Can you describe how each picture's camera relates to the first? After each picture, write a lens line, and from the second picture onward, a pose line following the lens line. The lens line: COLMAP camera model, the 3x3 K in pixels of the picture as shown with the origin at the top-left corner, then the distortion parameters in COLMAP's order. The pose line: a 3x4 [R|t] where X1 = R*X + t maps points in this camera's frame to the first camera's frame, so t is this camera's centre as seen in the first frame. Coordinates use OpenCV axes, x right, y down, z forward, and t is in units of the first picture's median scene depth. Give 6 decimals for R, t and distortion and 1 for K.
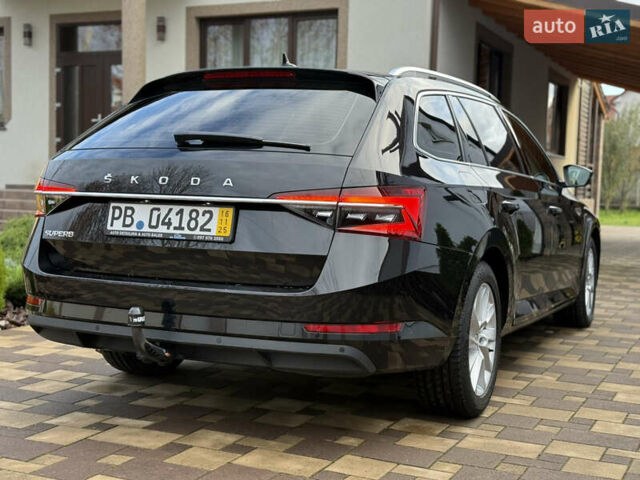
lens RADIAL K [[923.0, 0, 320.0], [0, 923.0, 240.0], [0, 0, 1]] dist [0.282245, -0.756157]
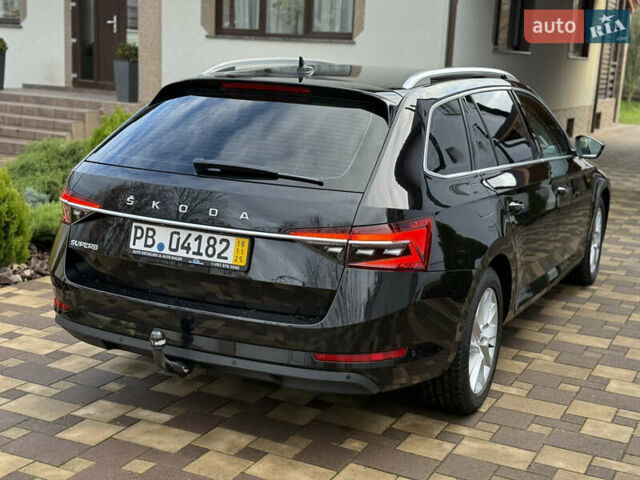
lens RADIAL K [[923.0, 0, 320.0], [0, 923.0, 240.0], [0, 0, 1]] dist [0.282245, -0.756157]
pose [[0.999602, 0.024067, -0.014707, 0.002479], [-0.021907, 0.990922, 0.132644, -0.159830], [0.017766, -0.132269, 0.991055, -0.038917]]
